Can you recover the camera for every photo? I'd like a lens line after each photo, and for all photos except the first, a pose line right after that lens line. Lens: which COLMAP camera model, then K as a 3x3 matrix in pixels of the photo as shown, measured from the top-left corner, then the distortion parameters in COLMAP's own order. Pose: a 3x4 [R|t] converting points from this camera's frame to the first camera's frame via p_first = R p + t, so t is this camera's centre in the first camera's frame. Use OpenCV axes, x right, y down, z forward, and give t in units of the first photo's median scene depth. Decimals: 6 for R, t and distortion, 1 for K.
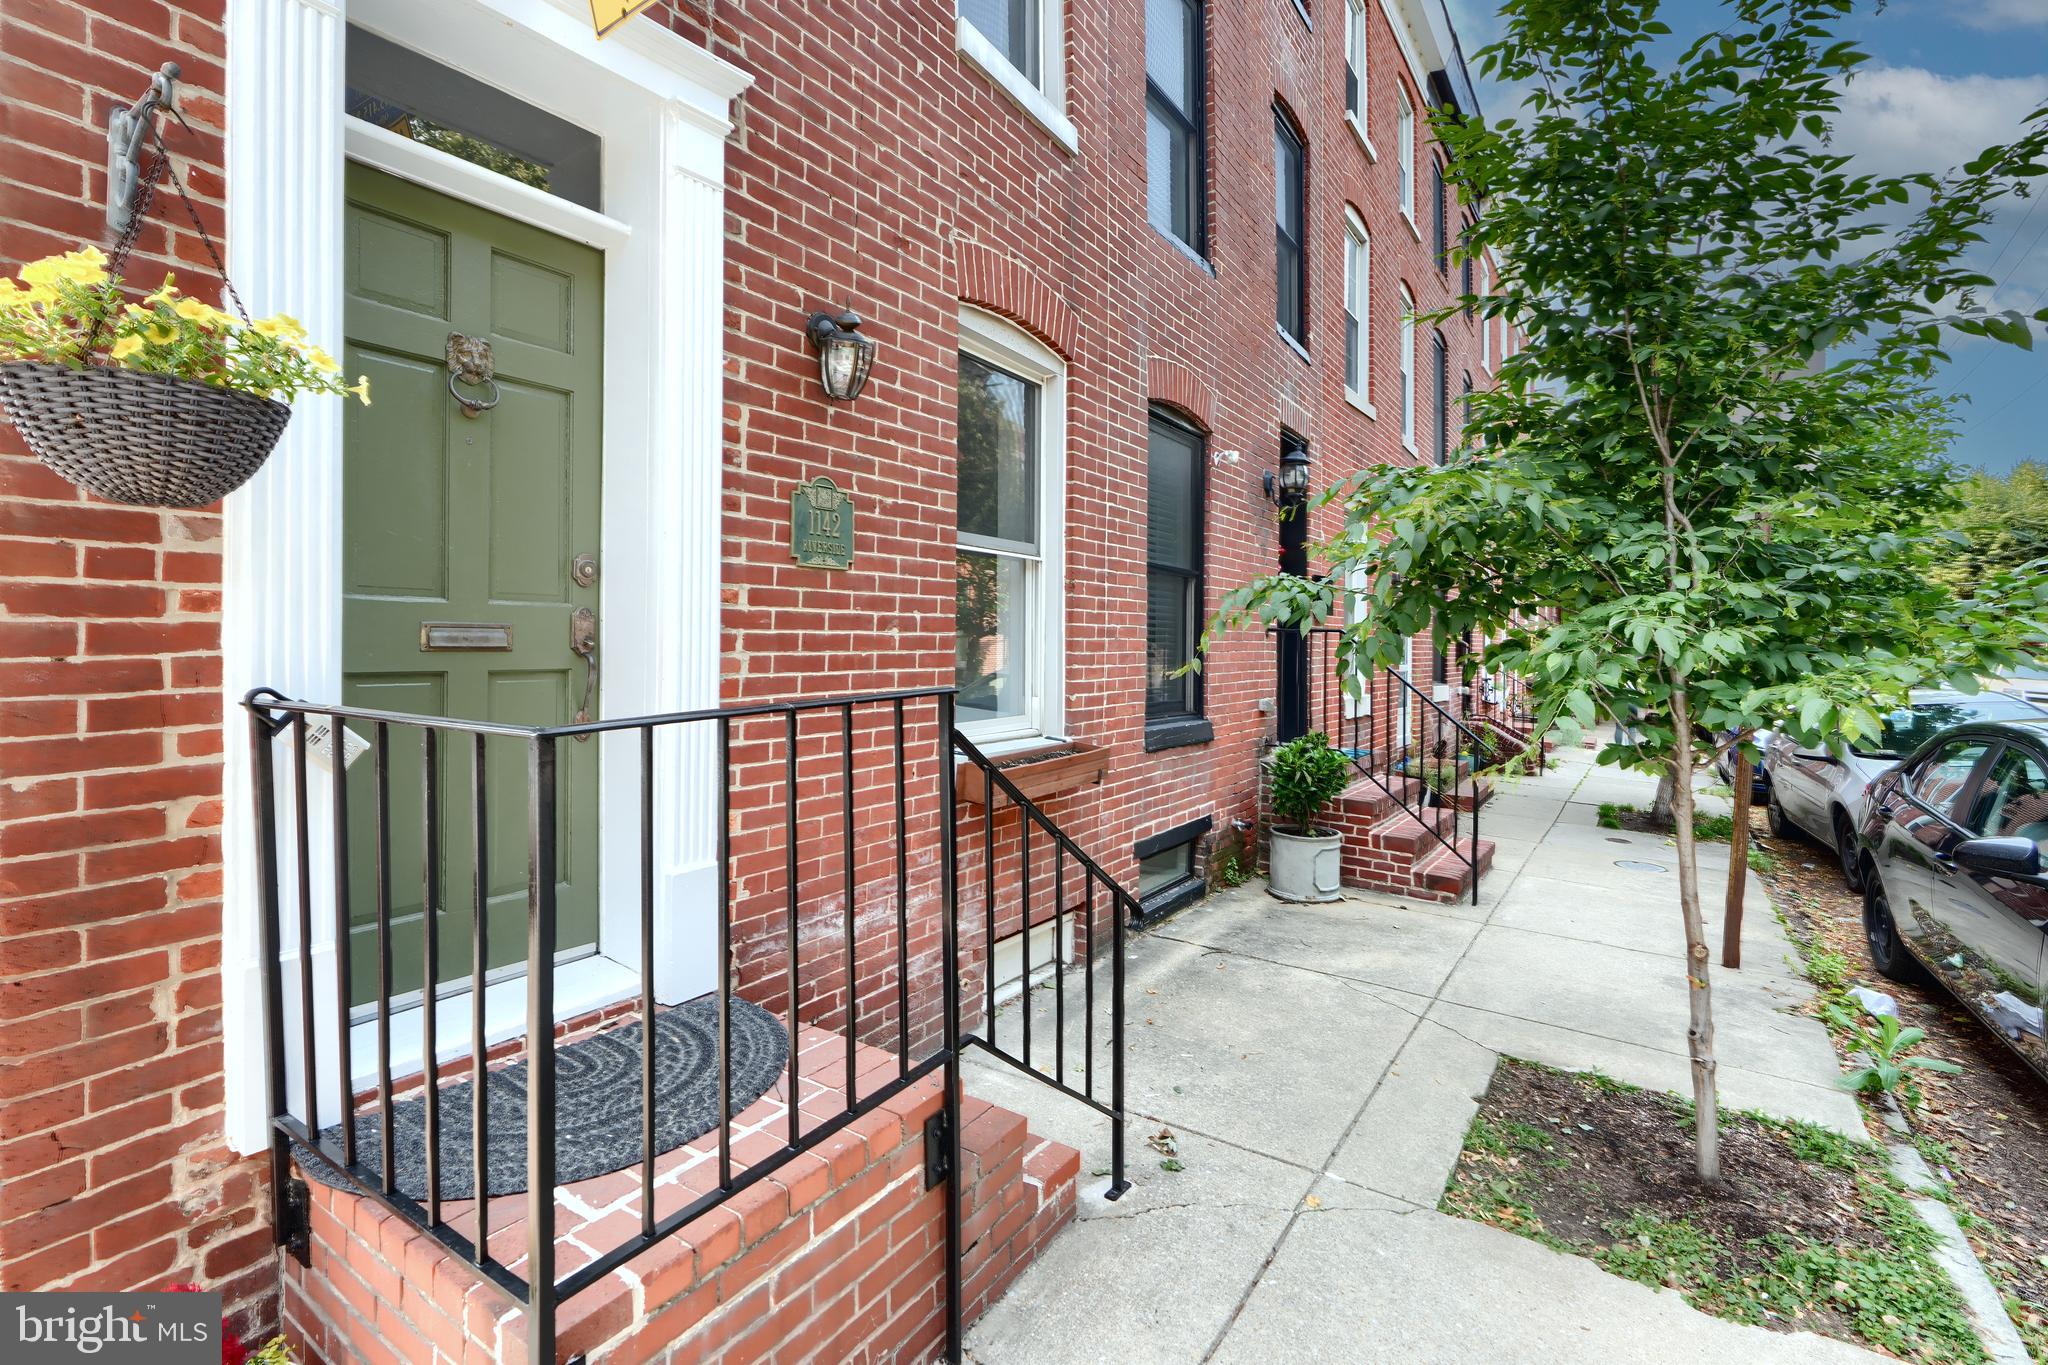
lens RADIAL K [[915.7, 0, 1017.0], [0, 915.7, 636.1], [0, 0, 1]] dist [0.001390, -0.000506]
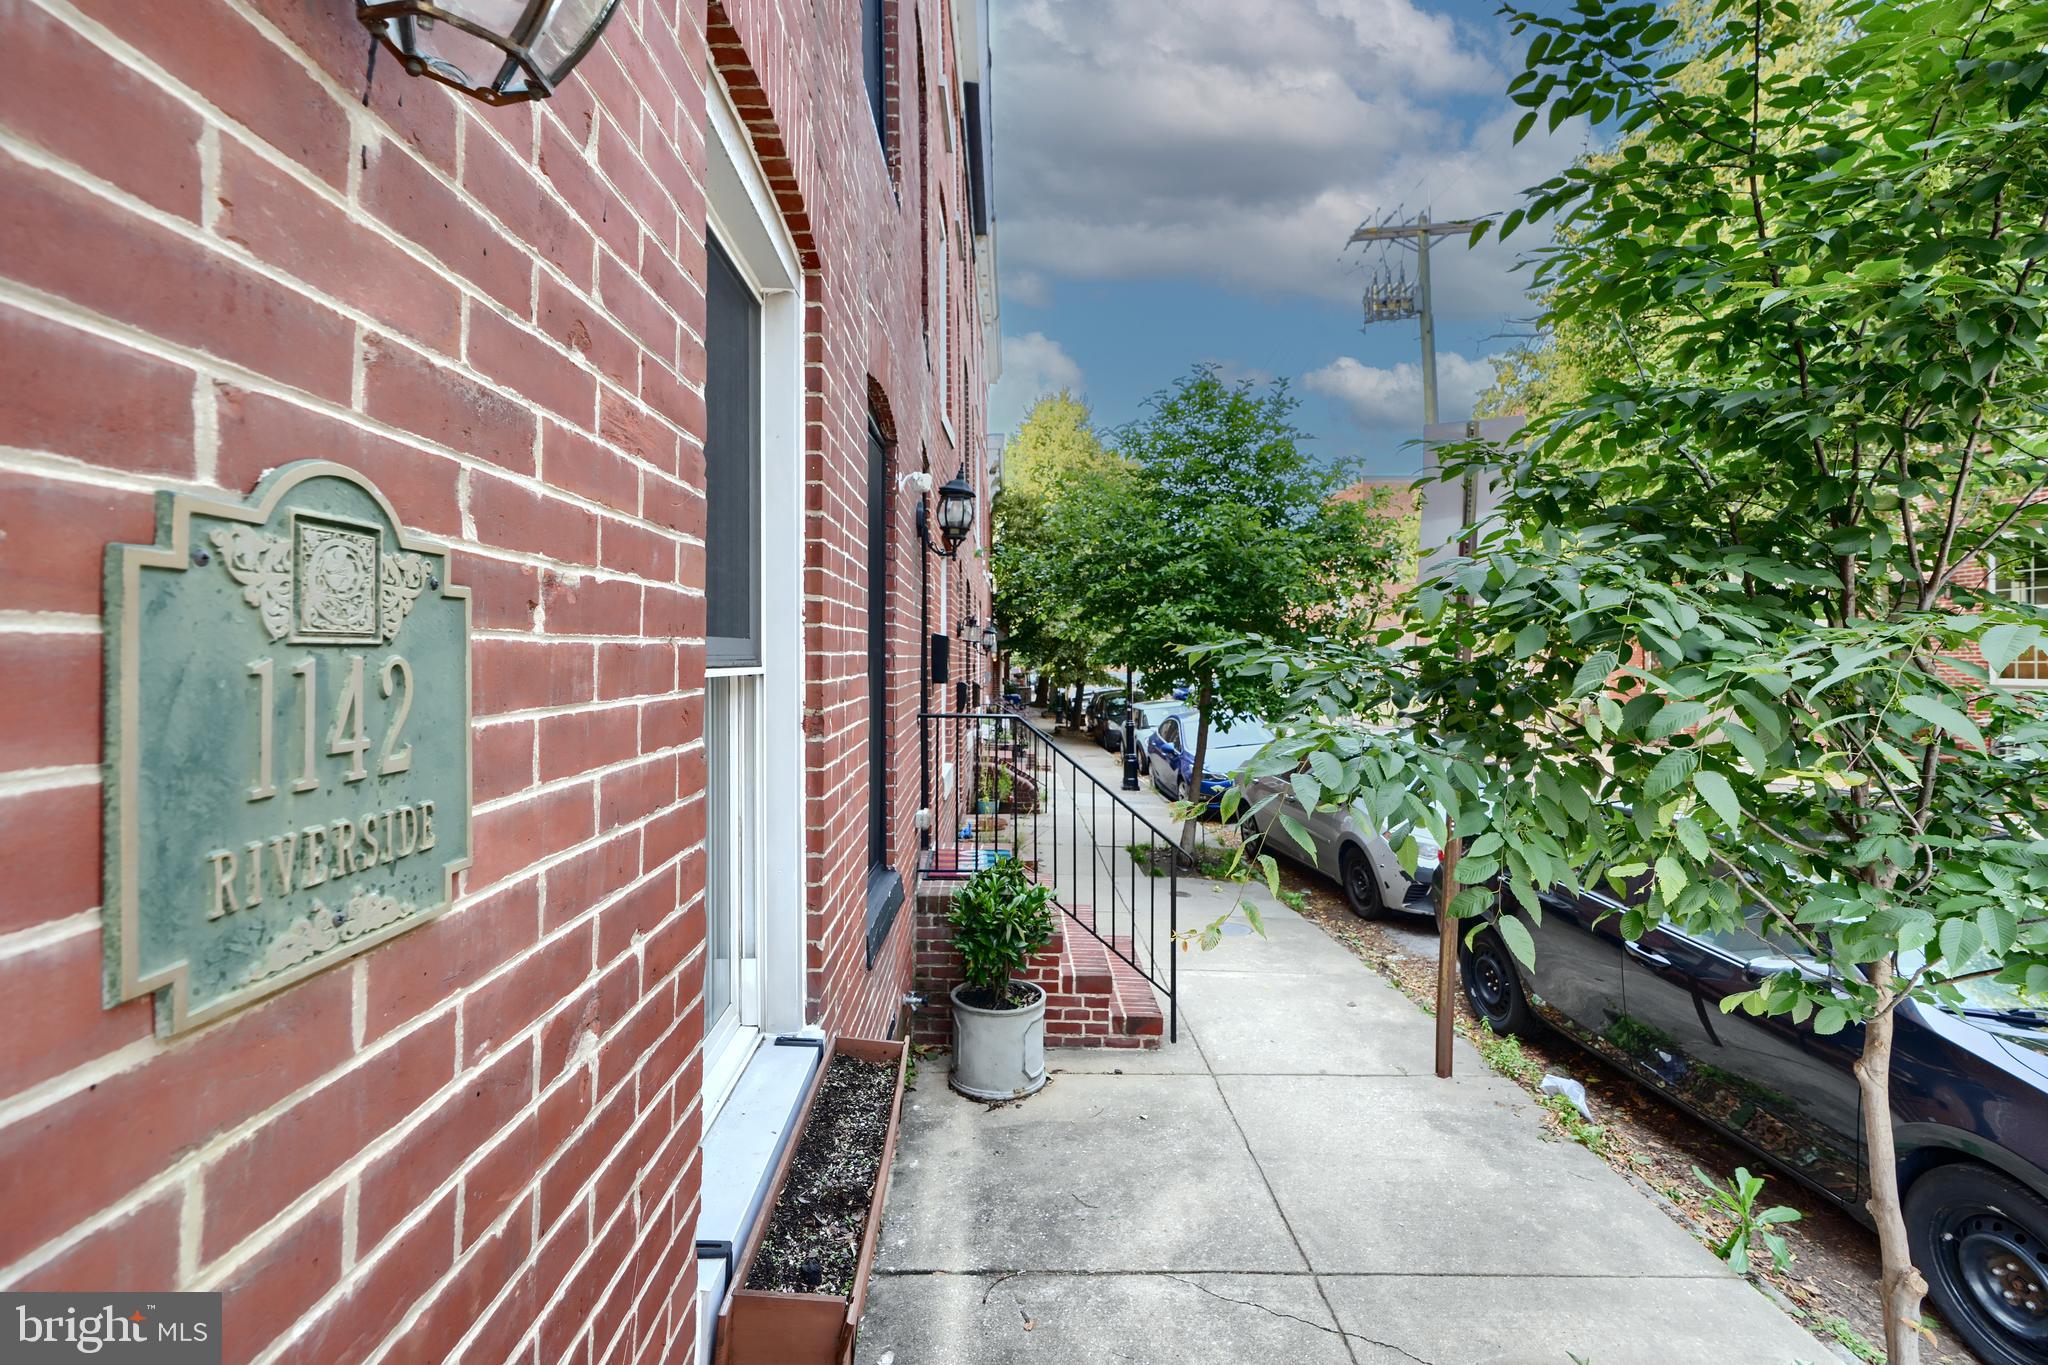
lens RADIAL K [[915.7, 0, 1025.9], [0, 915.7, 654.3], [0, 0, 1]] dist [0.001390, -0.000506]
pose [[0.807100, -0.007834, 0.590363, -0.142911], [0.004320, 0.999964, 0.007362, -0.094415], [-0.590399, -0.003392, 0.807104, 0.528923]]
